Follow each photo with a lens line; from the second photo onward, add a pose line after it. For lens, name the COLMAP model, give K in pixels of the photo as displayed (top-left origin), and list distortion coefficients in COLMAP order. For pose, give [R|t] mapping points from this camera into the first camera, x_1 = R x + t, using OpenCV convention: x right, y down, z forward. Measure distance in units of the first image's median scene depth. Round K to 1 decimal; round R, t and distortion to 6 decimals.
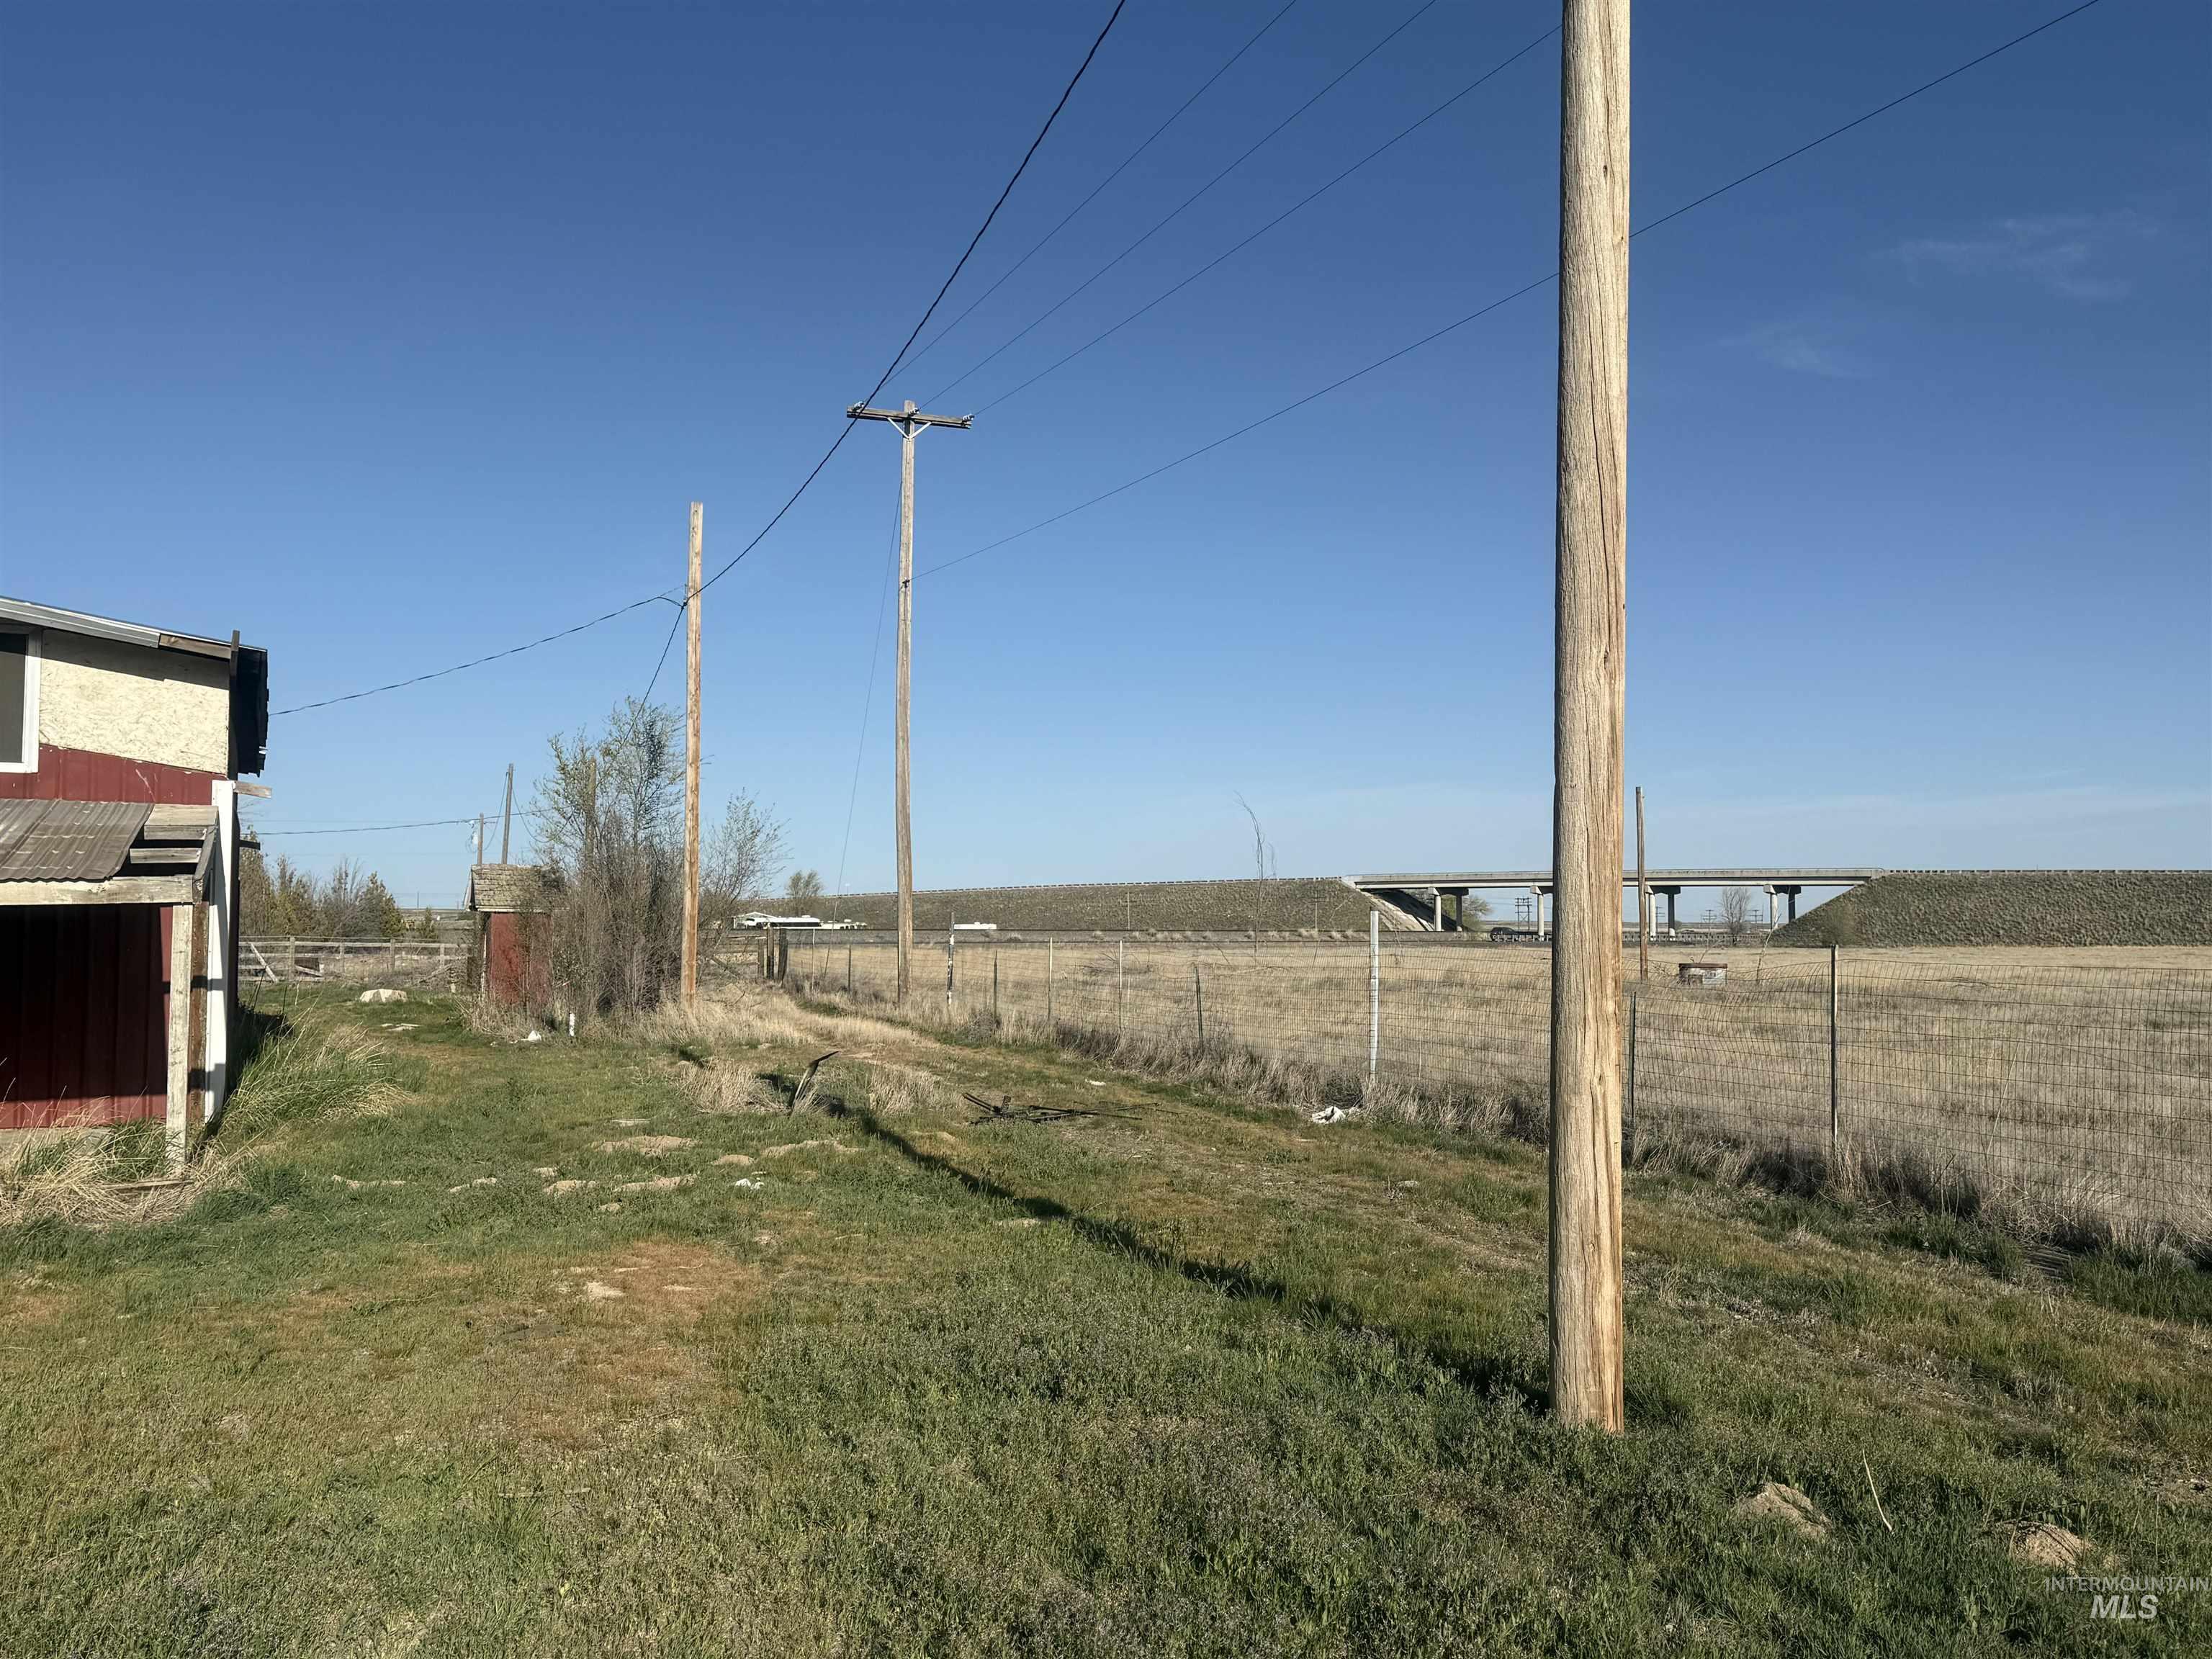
lens RADIAL K [[1962.6, 0, 1110.0], [0, 1962.6, 821.1], [0, 0, 1]] dist [0.078168, -0.173138]
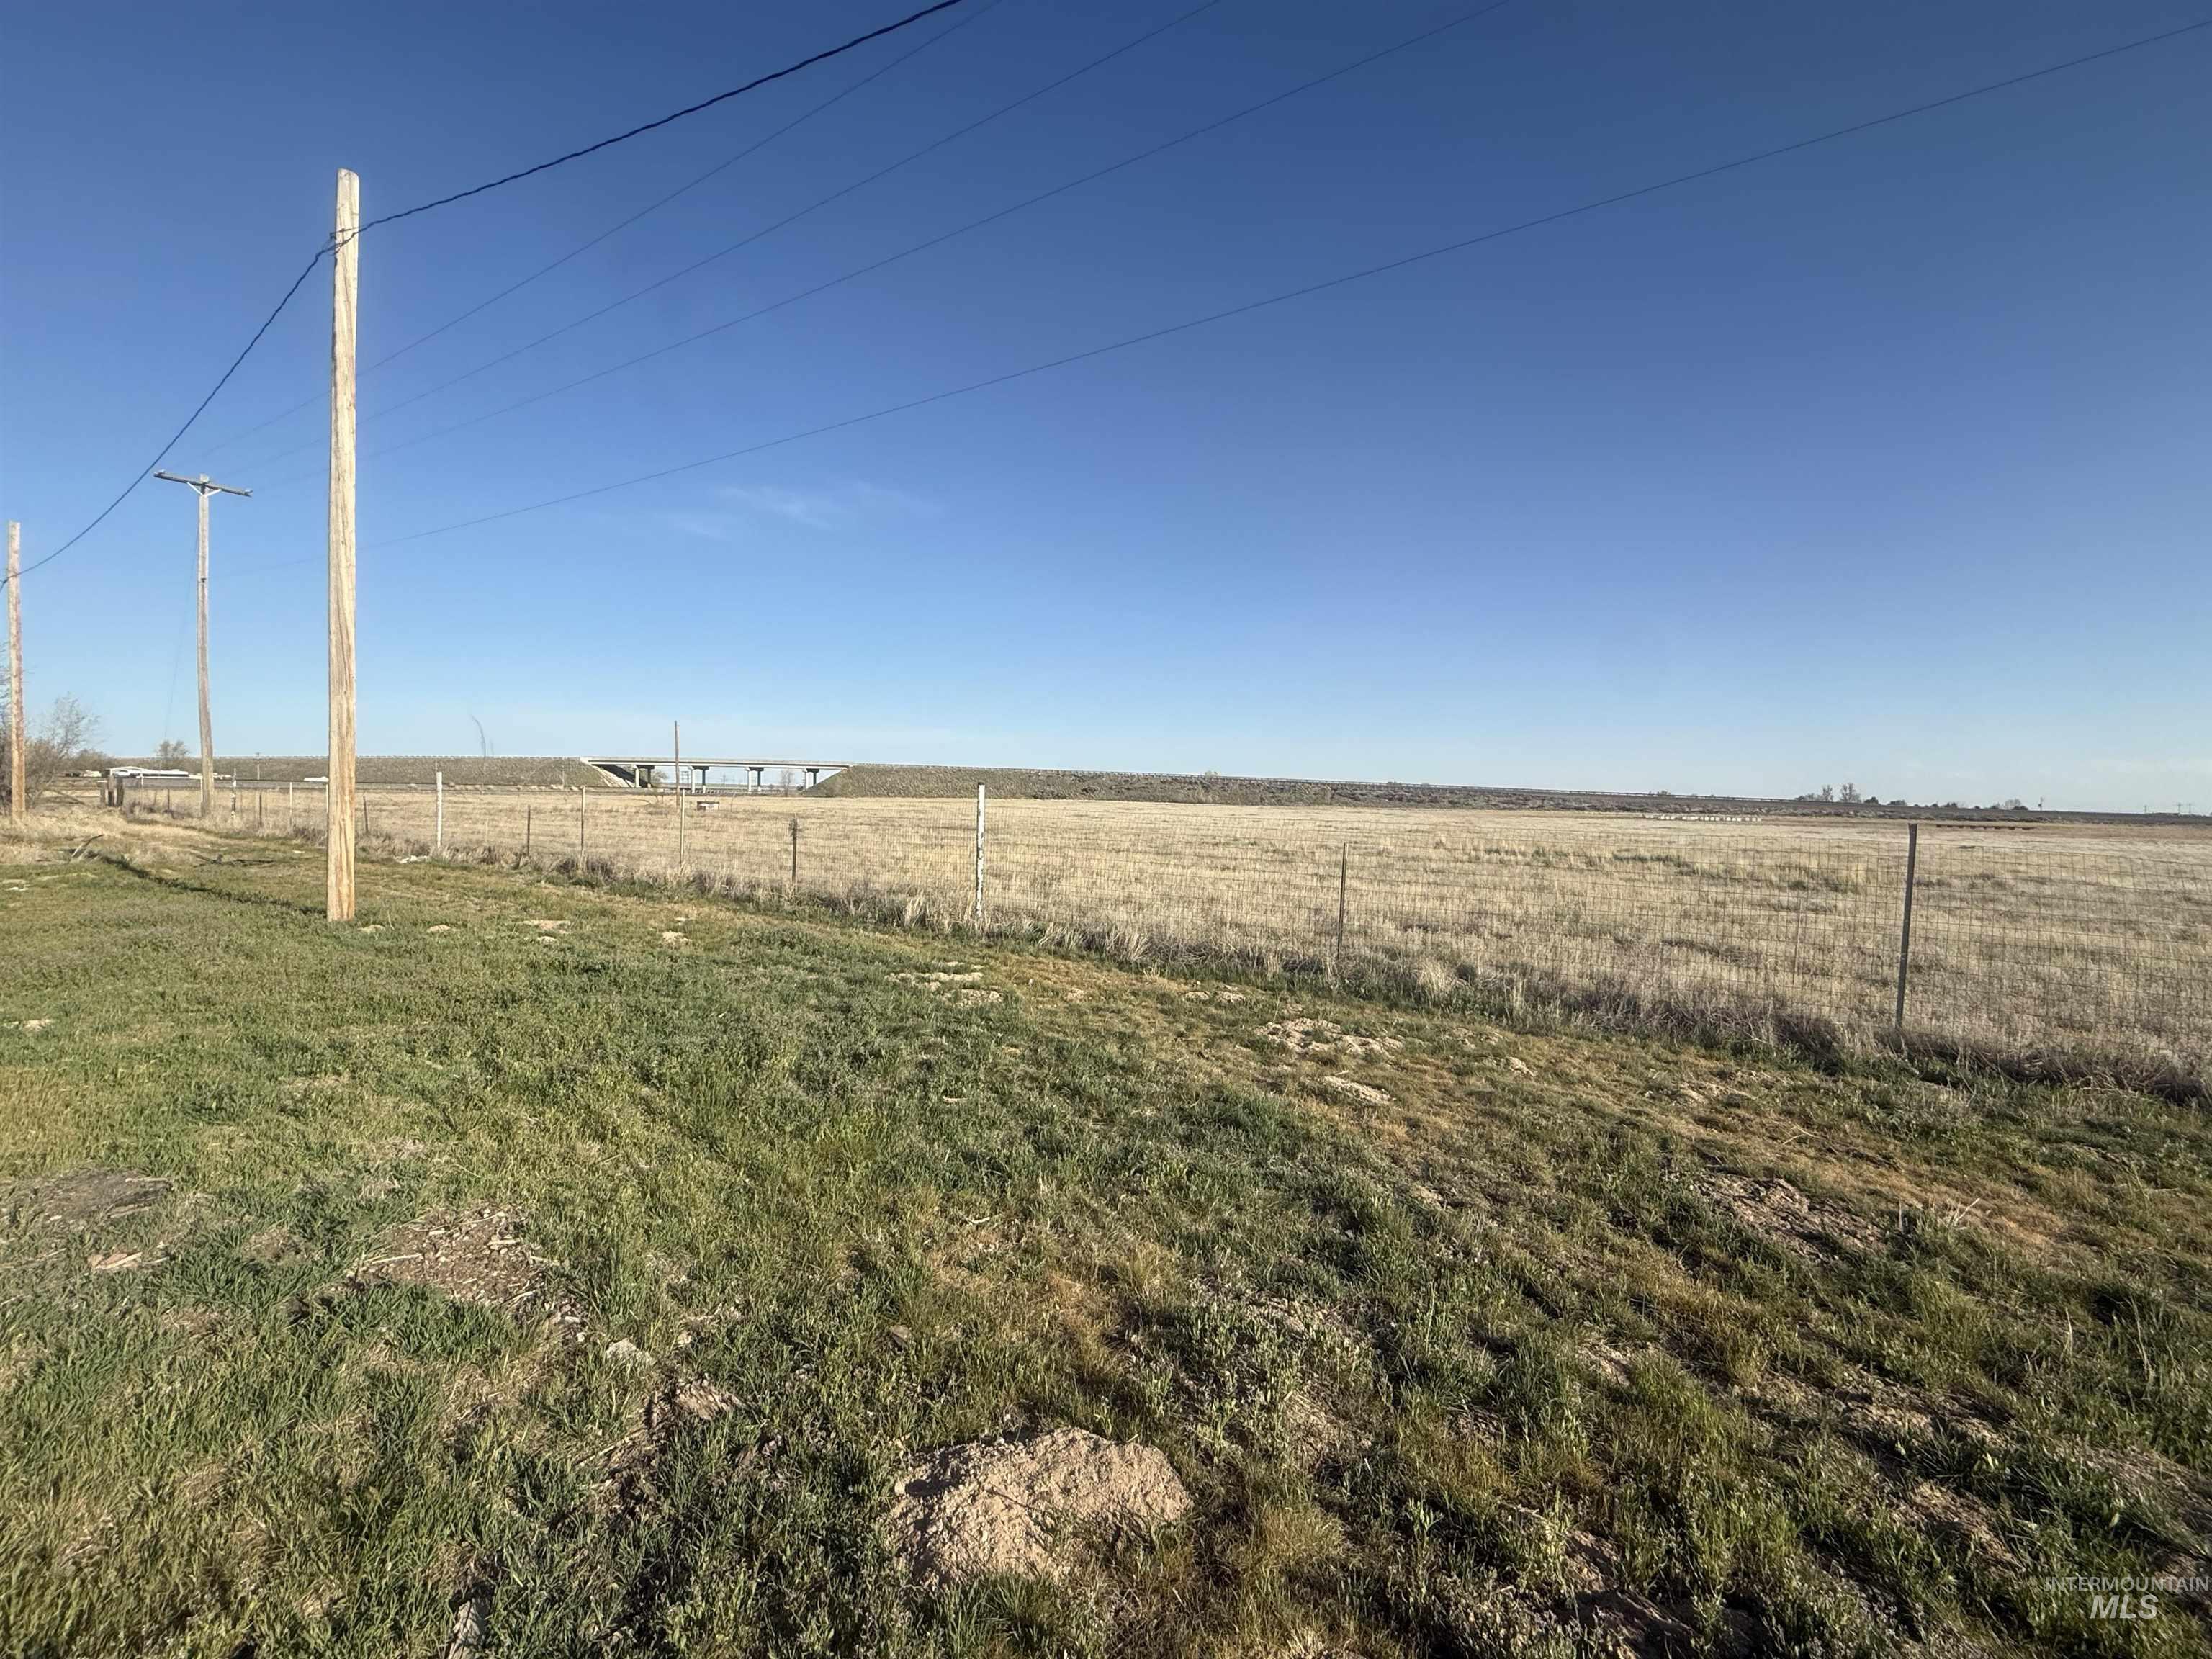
lens RADIAL K [[943.7, 0, 1123.6], [0, 943.7, 825.5], [0, 0, 1]] dist [-0.000091, -0.000416]
pose [[0.808268, -0.005519, 0.588789, 0.069895], [-0.048939, 0.995866, 0.076518, -0.008510], [-0.586778, -0.090662, 0.804657, -0.198036]]
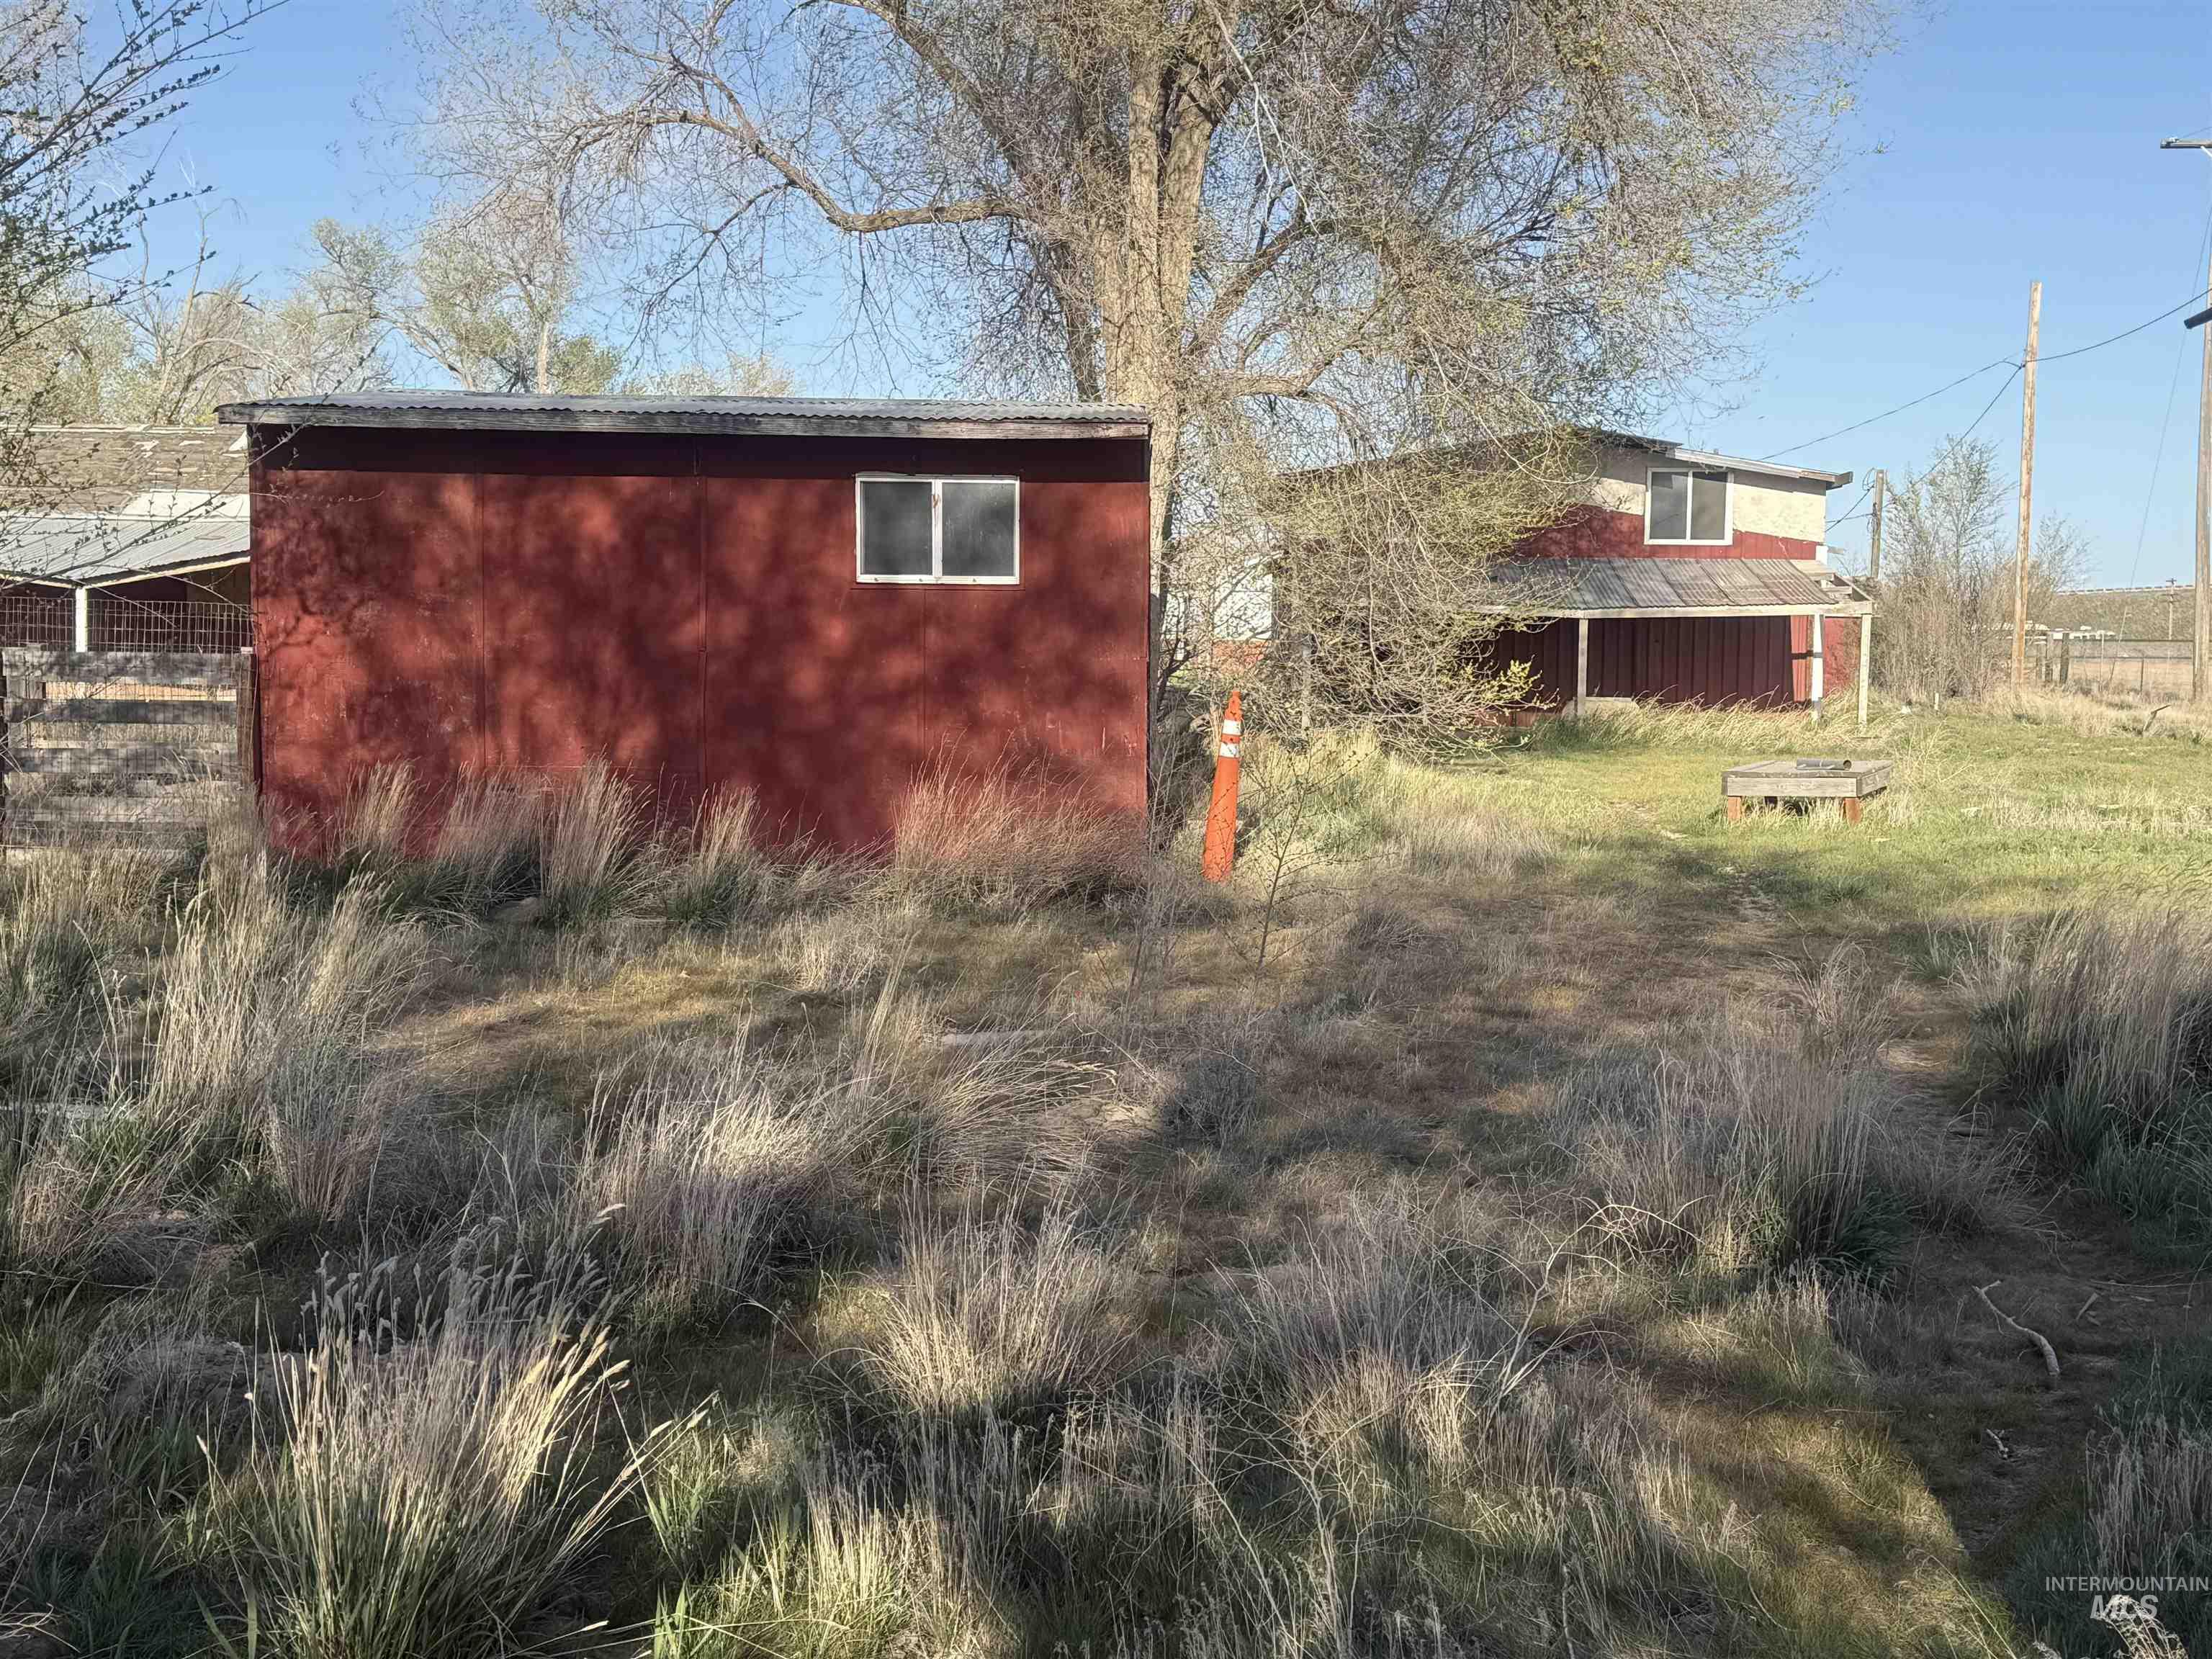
lens RADIAL K [[2792.3, 0, 1108.0], [0, 2792.3, 839.0], [0, 0, 1]] dist [0.111262, 0.000000]
pose [[0.894726, 0.044731, -0.444369, 0.061248], [0.011594, 0.992310, 0.123232, -0.035410], [0.446464, -0.115411, 0.887327, -0.730749]]
